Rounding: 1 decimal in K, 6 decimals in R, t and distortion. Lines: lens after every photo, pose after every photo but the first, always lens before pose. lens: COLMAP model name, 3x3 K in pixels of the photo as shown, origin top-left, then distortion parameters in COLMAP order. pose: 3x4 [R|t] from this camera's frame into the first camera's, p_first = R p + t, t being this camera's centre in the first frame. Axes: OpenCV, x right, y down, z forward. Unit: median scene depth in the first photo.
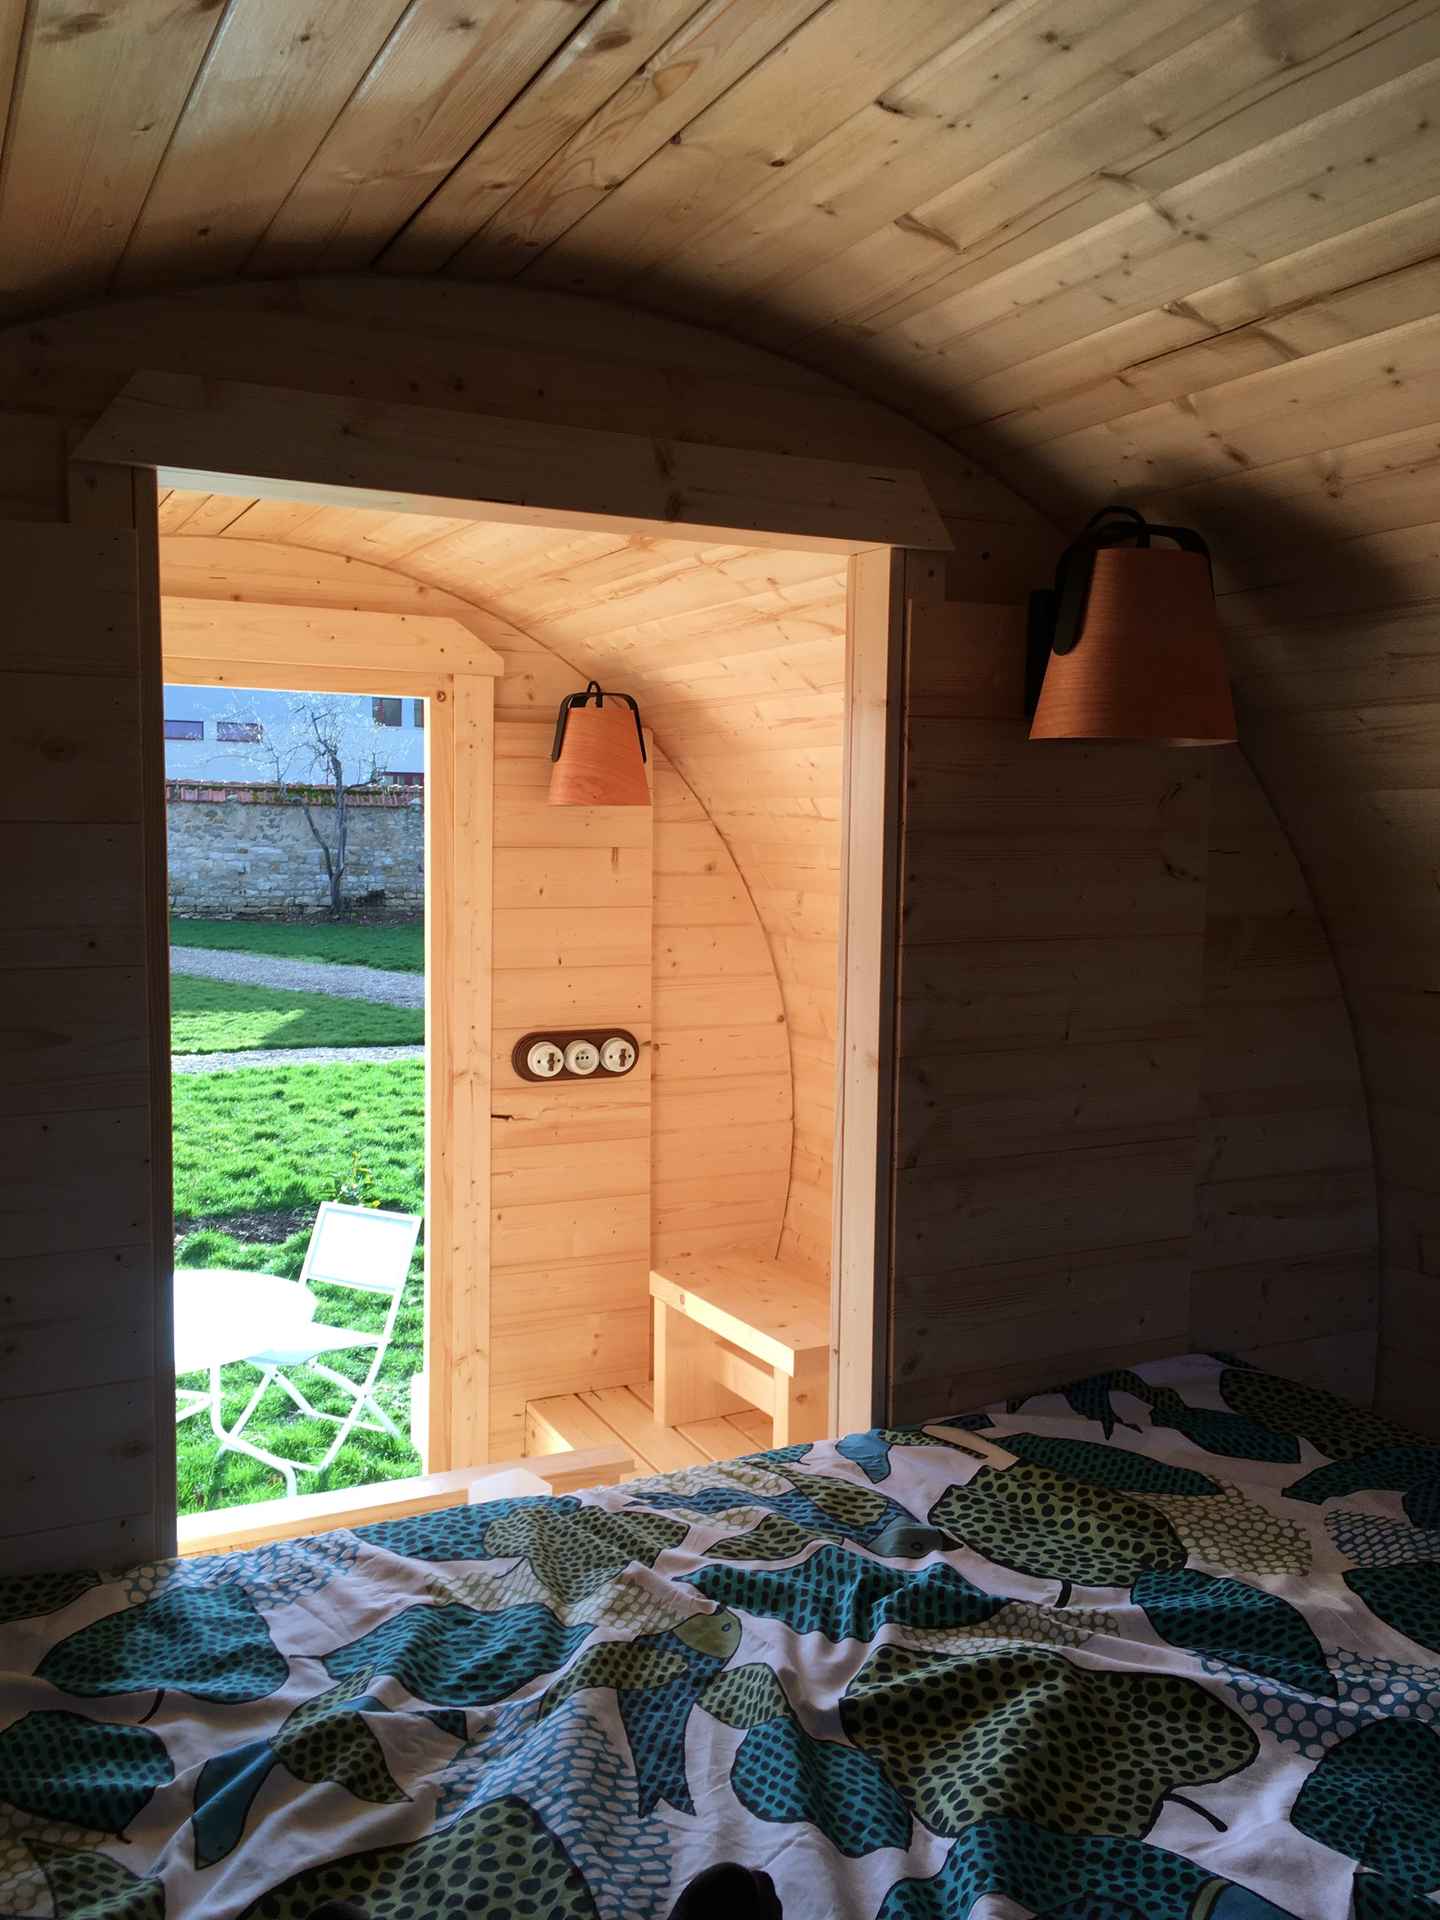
lens RADIAL K [[1620.6, 0, 720.0], [0, 1620.6, 960.0], [0, 0, 1]] dist [0.066899, -0.013928]
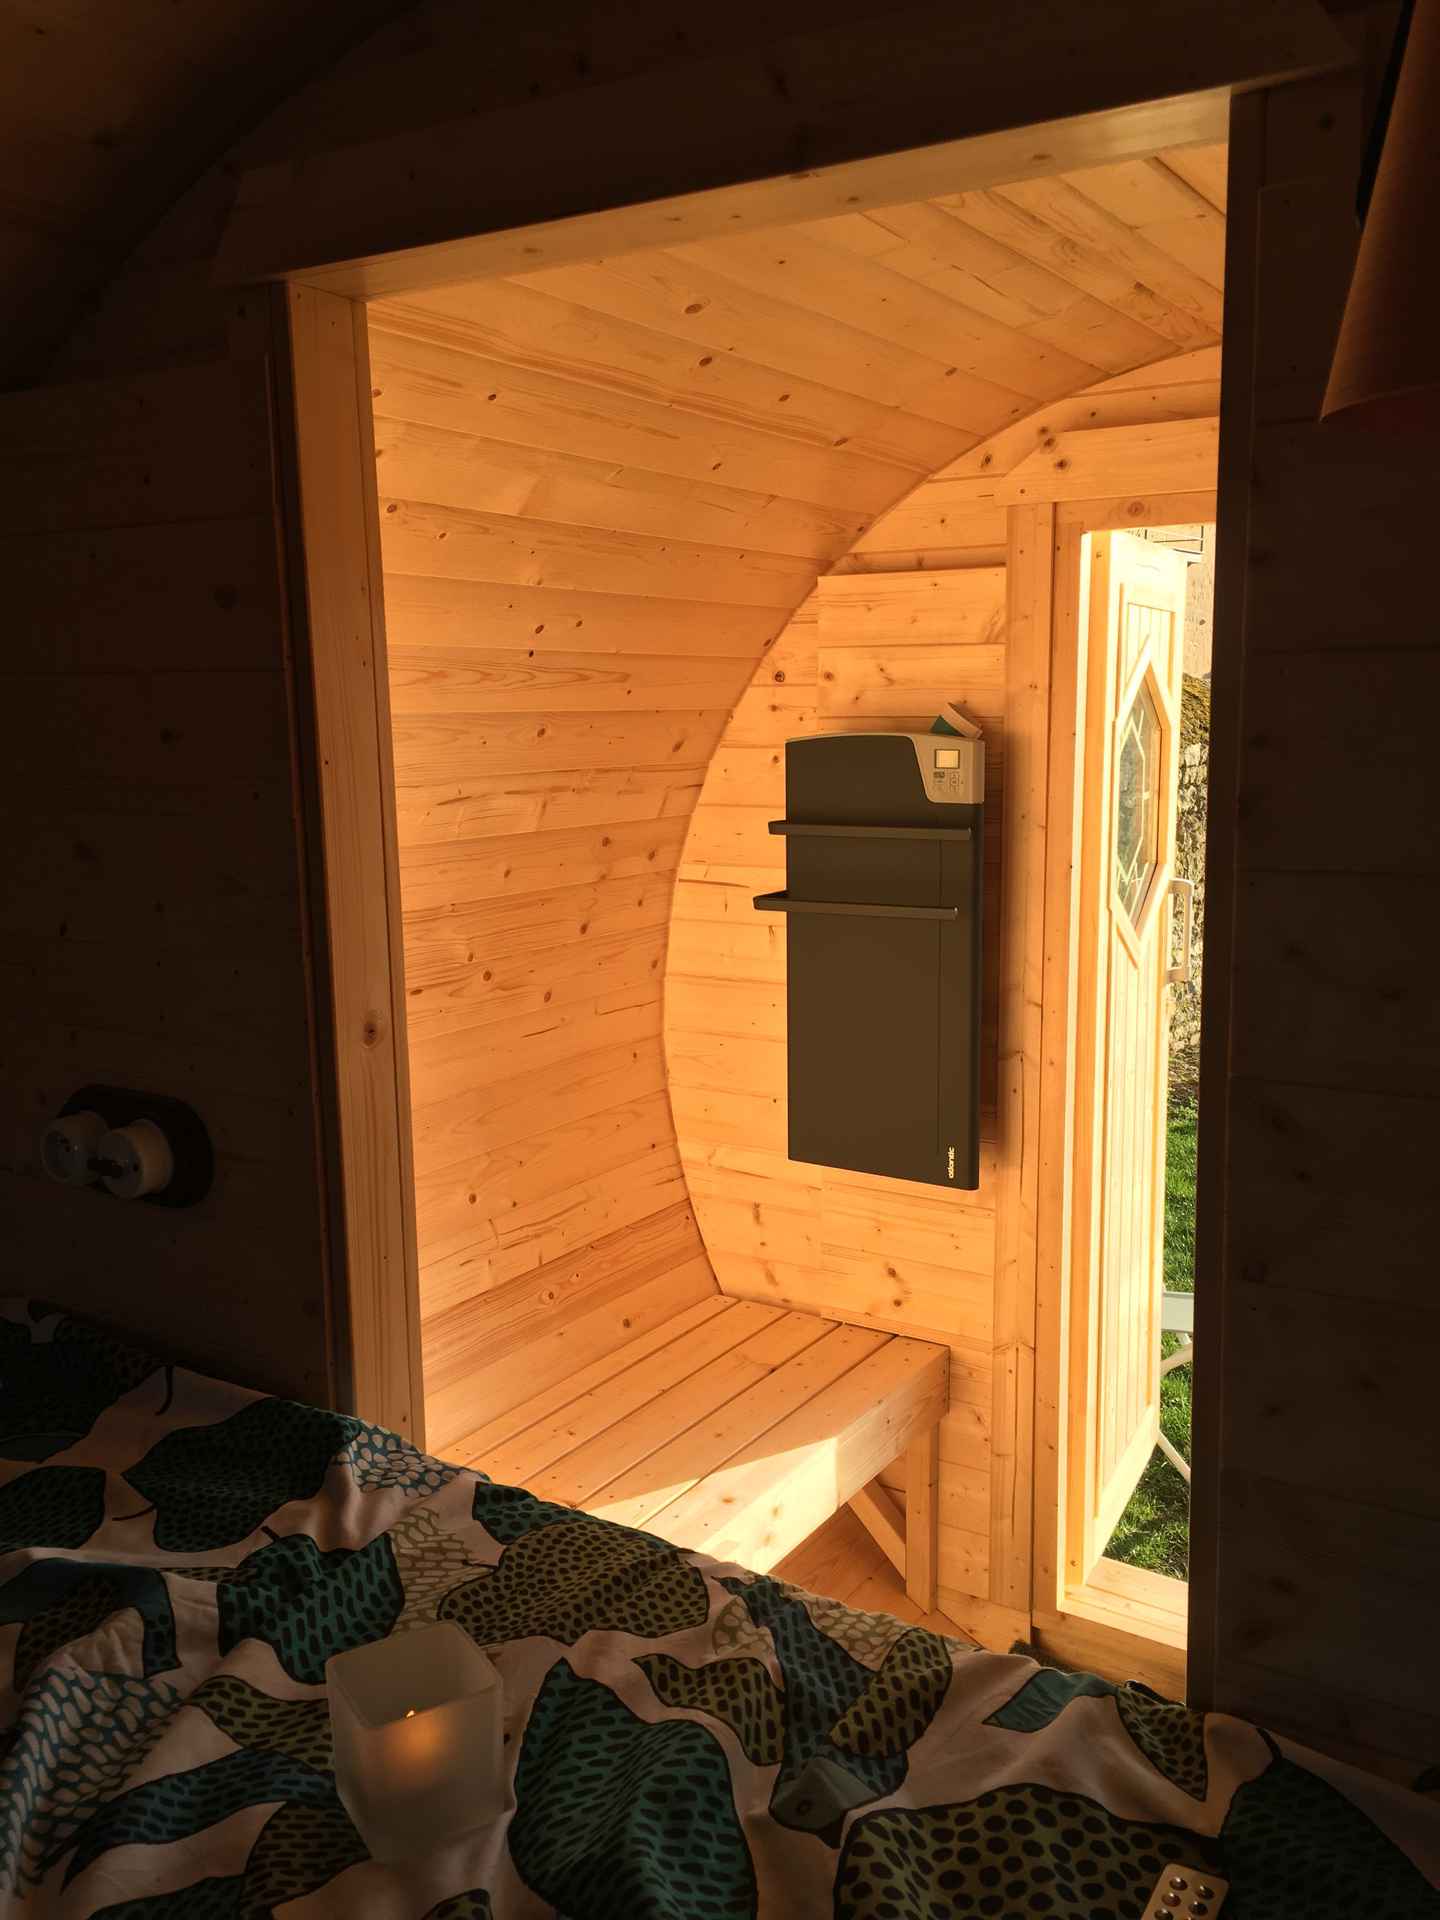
lens RADIAL K [[1637.6, 0, 715.8], [0, 1637.6, 992.2], [0, 0, 1]] dist [0.061024, -0.016078]
pose [[0.527890, 0.125714, -0.839957, 0.132168], [-0.060872, 0.992041, 0.110220, -0.002908], [0.847129, -0.007054, 0.531341, 0.146200]]
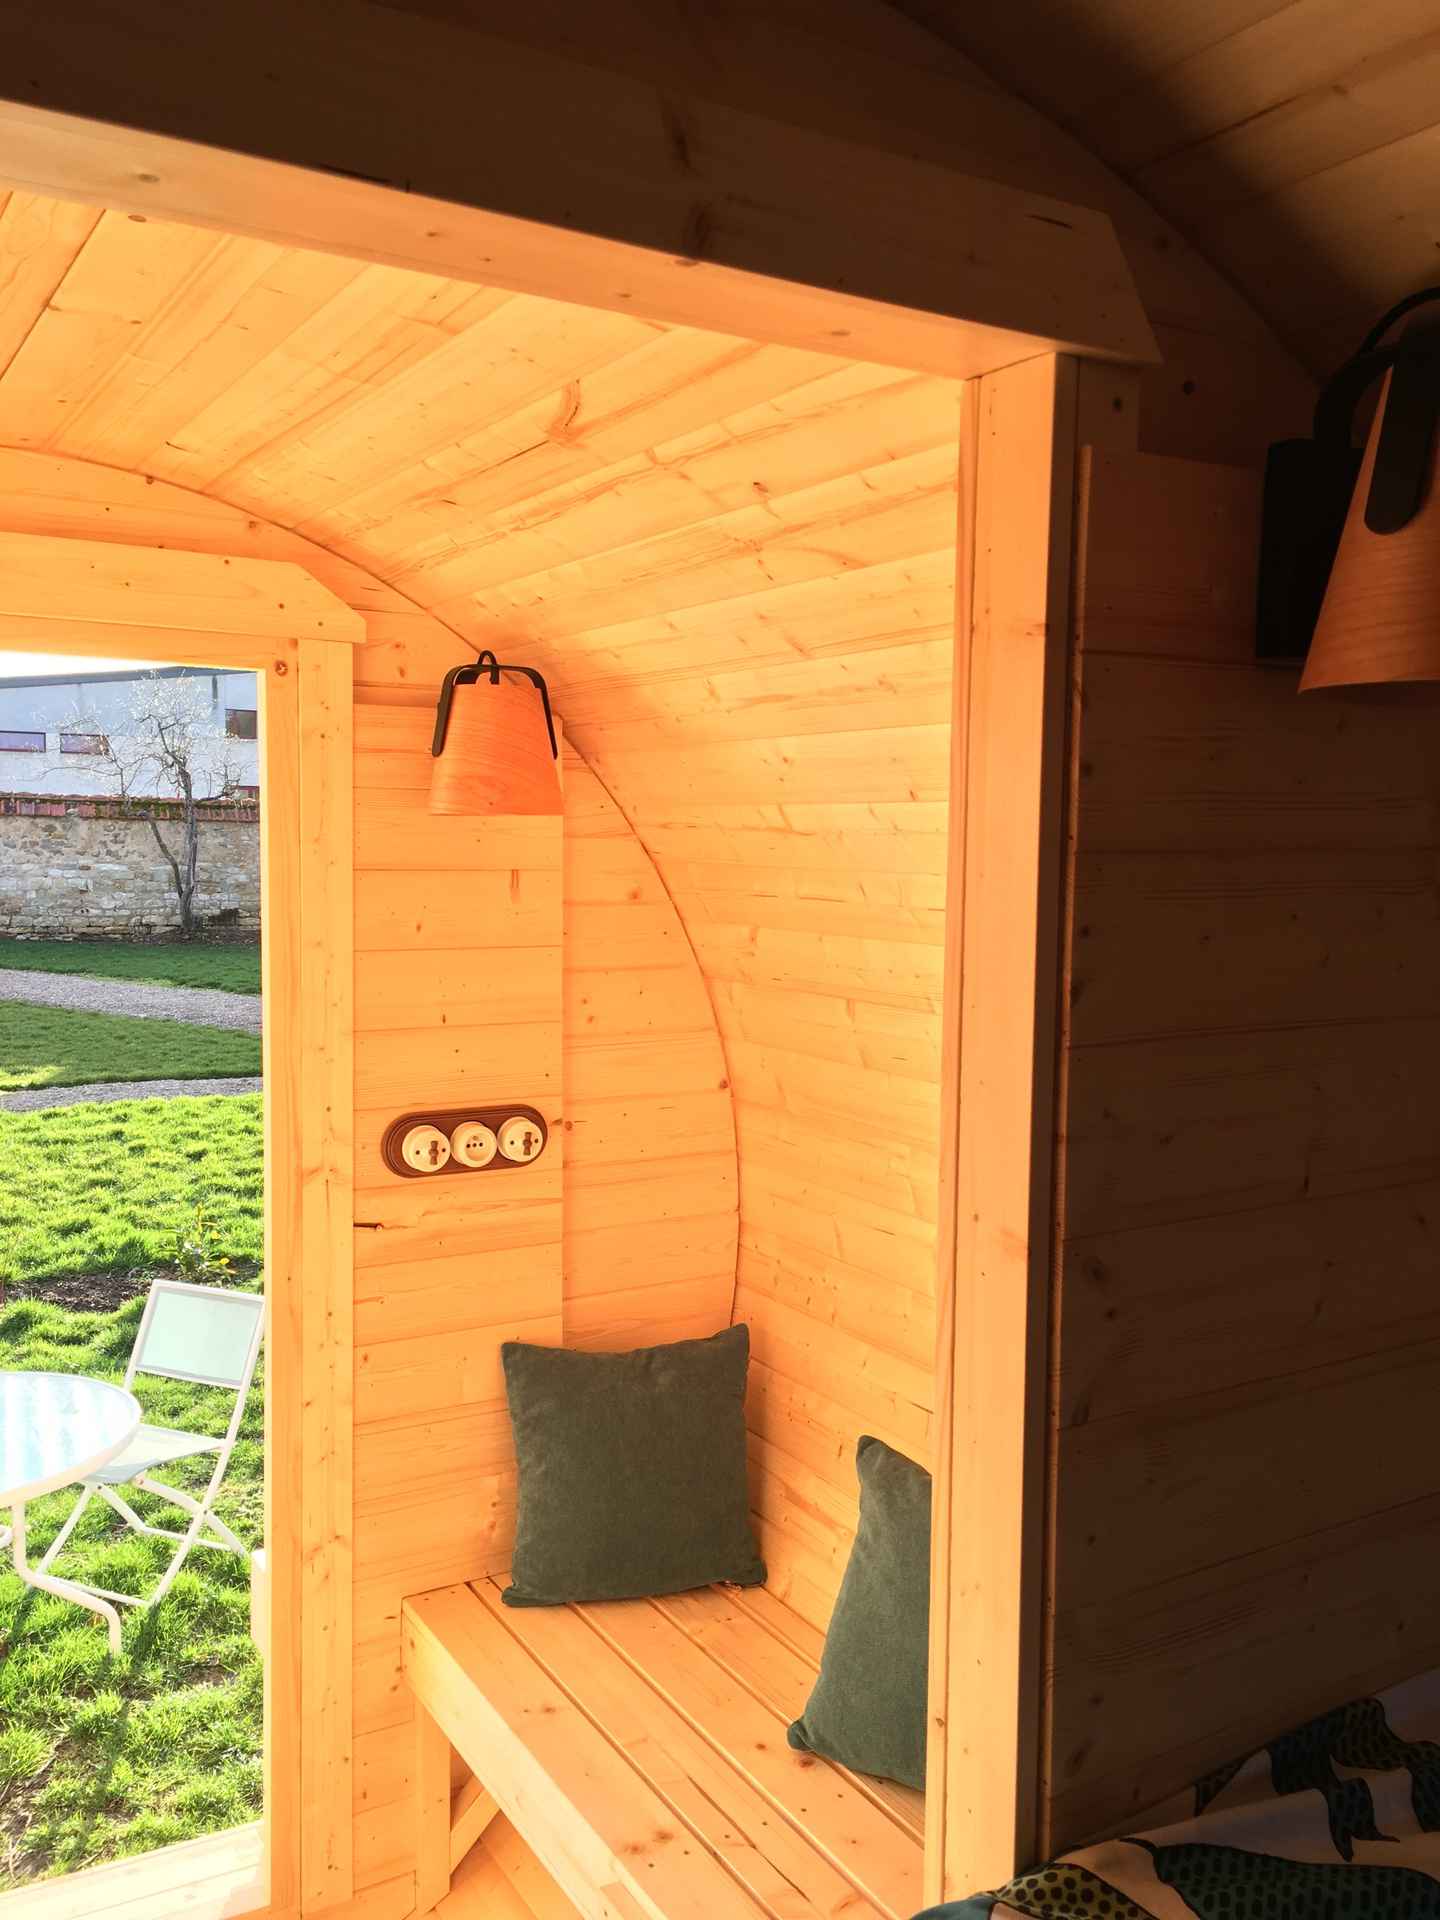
lens RADIAL K [[1645.9, 0, 717.1], [0, 1645.9, 984.3], [0, 0, 1]] dist [0.087016, -0.111149]
pose [[0.997012, -0.007492, 0.076884, -0.015526], [0.007189, 0.999965, 0.004212, -0.009305], [-0.076913, -0.003647, 0.997031, 0.111042]]
